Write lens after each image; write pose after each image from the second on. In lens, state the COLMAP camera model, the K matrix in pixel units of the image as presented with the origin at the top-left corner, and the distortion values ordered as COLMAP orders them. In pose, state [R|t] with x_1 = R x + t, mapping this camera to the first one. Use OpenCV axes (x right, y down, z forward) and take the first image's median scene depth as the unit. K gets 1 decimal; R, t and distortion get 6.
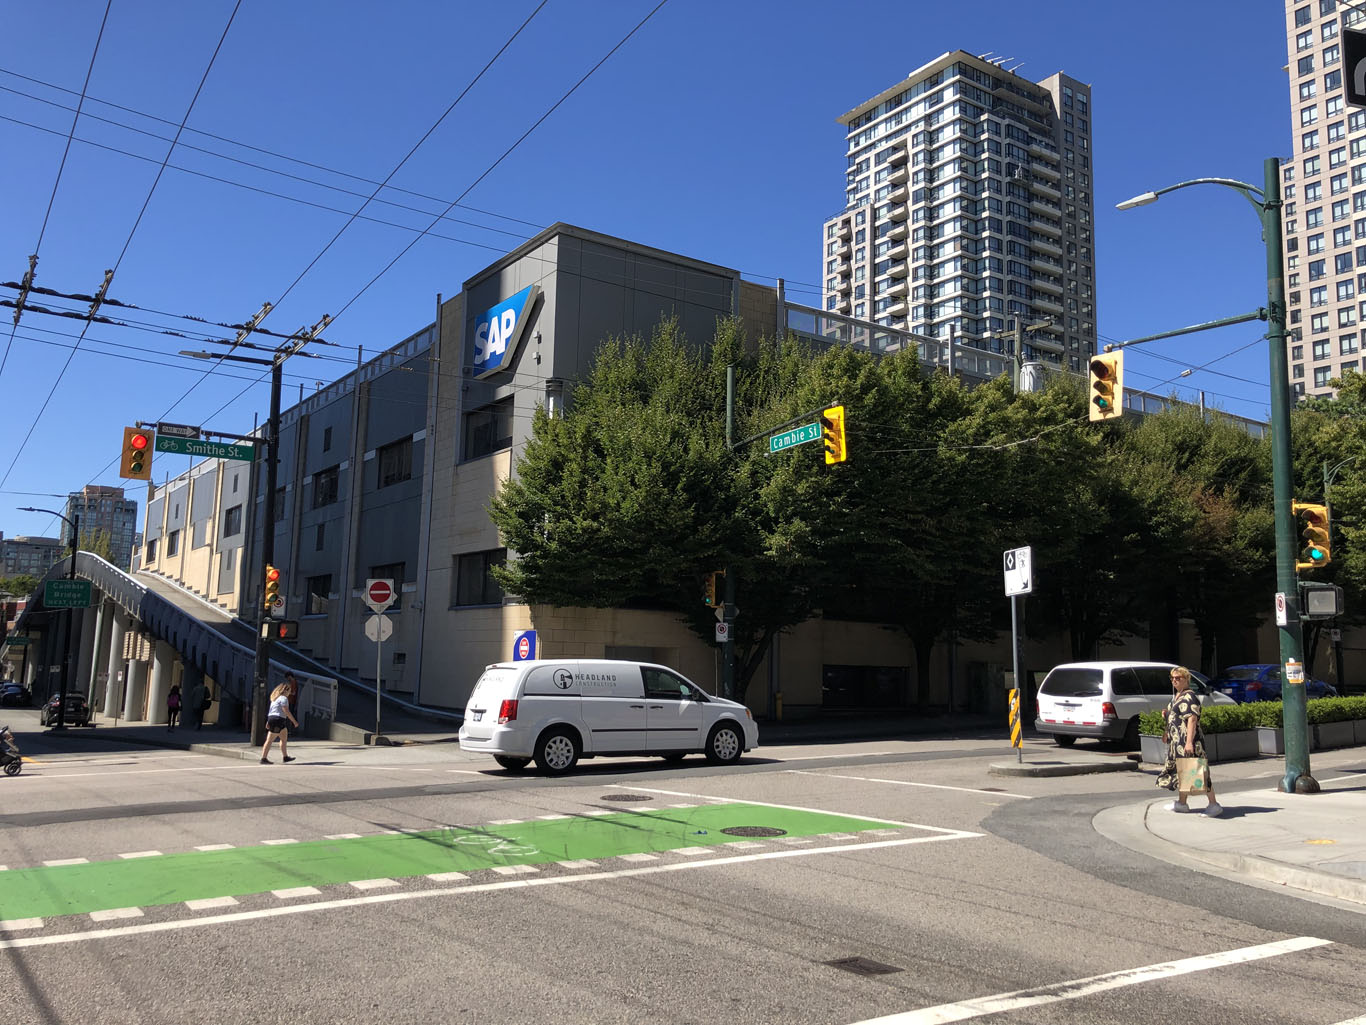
lens RADIAL K [[1131.0, 0, 689.0], [0, 1131.0, 512.6], [0, 0, 1]] dist [0.026139, -0.025619]
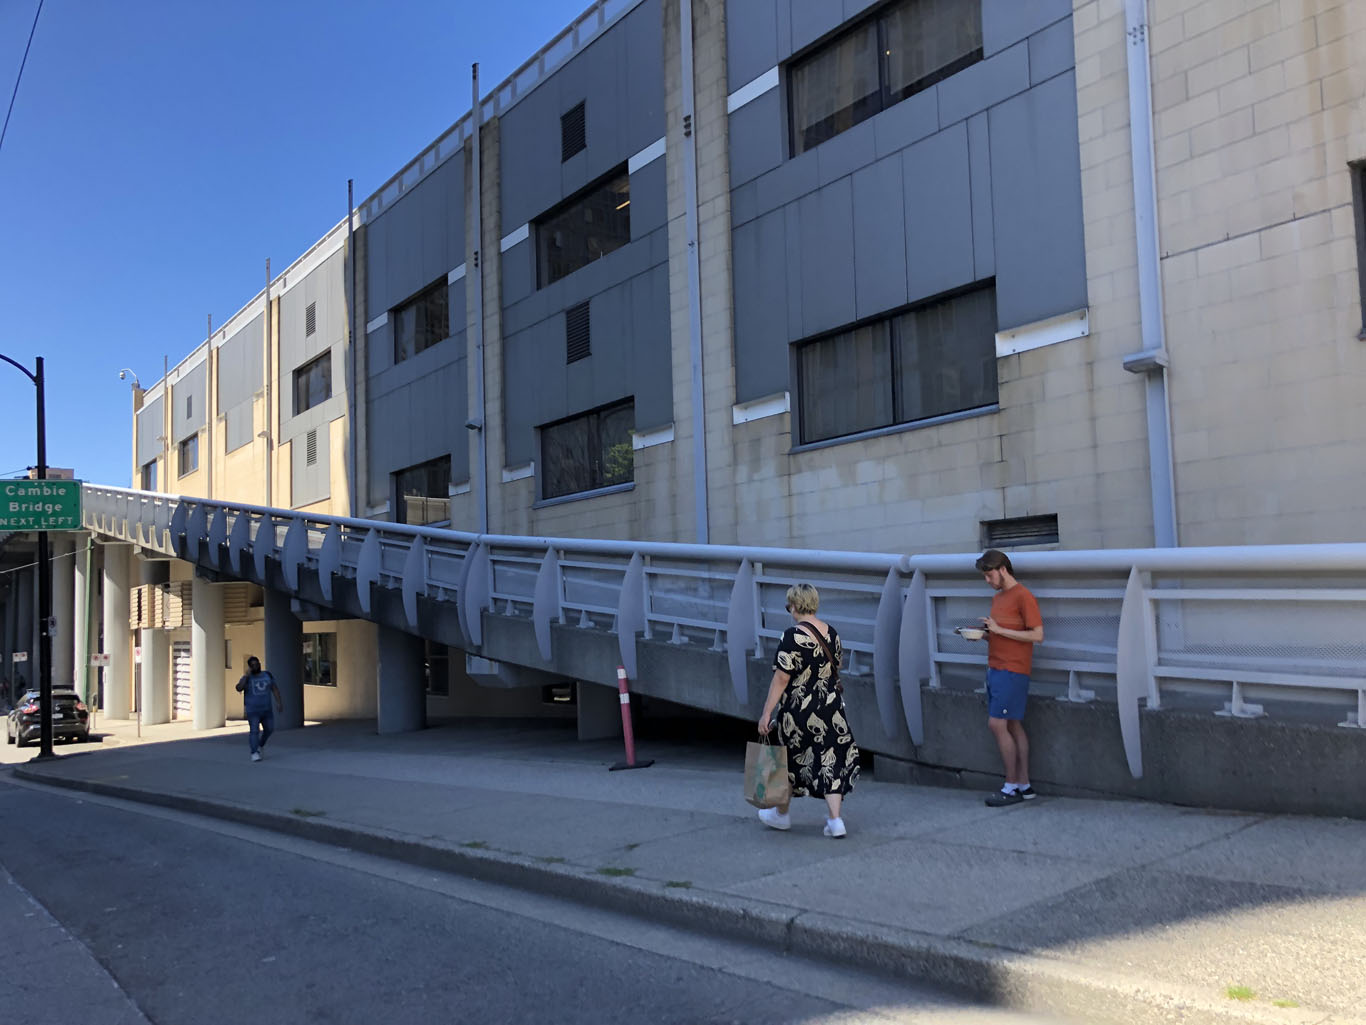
lens RADIAL K [[1131.0, 0, 683.3], [0, 1131.0, 518.7], [0, 0, 1]] dist [0.026139, -0.025619]
pose [[0.998370, -0.052905, 0.021413, -0.234171], [0.051769, 0.997382, 0.050493, 0.059342], [-0.024029, -0.049302, 0.998495, 0.422756]]
